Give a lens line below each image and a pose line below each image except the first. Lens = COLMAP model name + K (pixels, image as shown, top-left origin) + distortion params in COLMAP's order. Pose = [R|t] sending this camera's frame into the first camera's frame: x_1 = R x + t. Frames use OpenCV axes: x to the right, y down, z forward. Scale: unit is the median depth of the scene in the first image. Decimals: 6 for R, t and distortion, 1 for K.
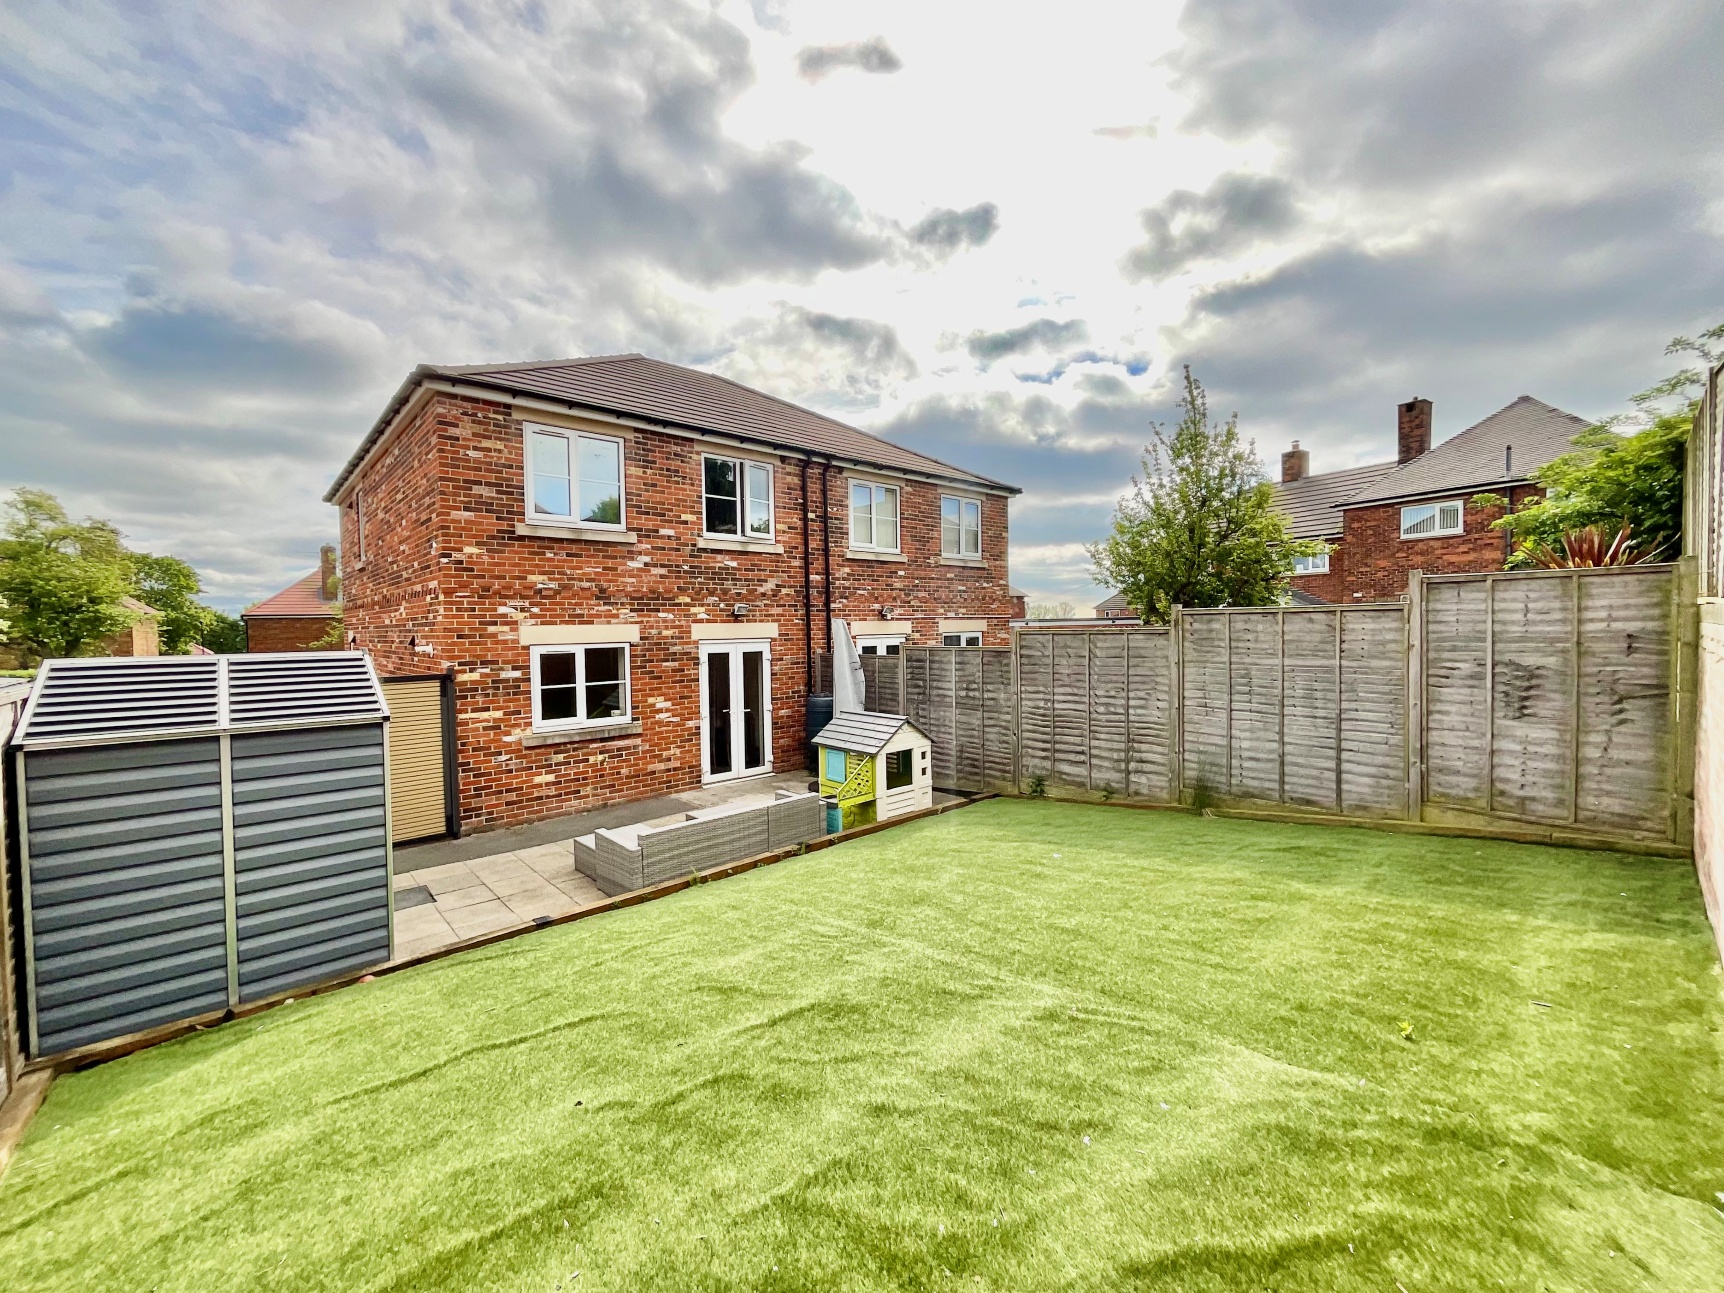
lens RADIAL K [[701.5, 0, 862.0], [0, 701.5, 646.5], [0, 0, 1]] dist [-0.000109, -0.000030]
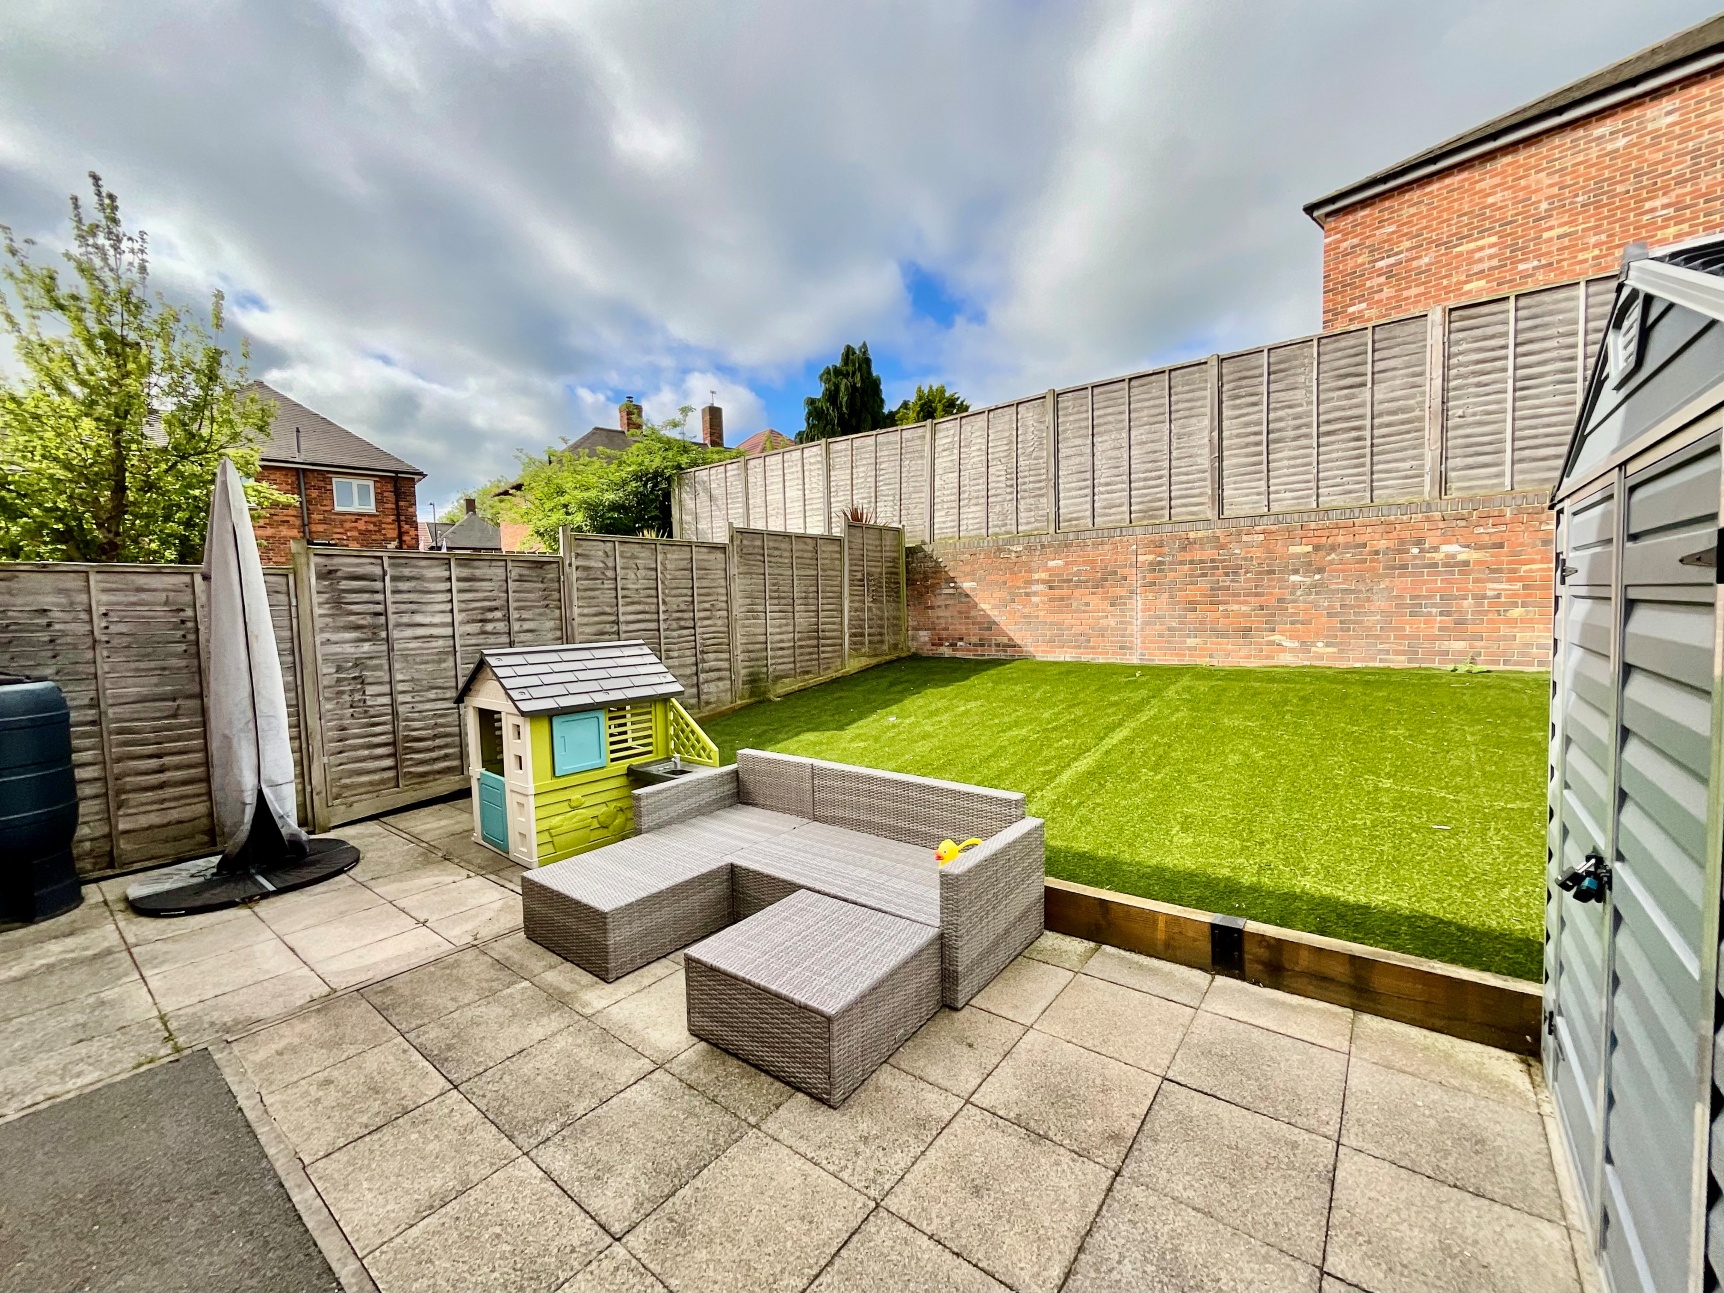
lens RADIAL K [[701.5, 0, 862.0], [0, 701.5, 646.5], [0, 0, 1]] dist [-0.000109, -0.000030]
pose [[-0.174423, -0.037464, 0.983958, -0.433805], [0.059153, 0.997073, 0.048449, 0.060050], [-0.982892, 0.066655, -0.171697, 0.628162]]
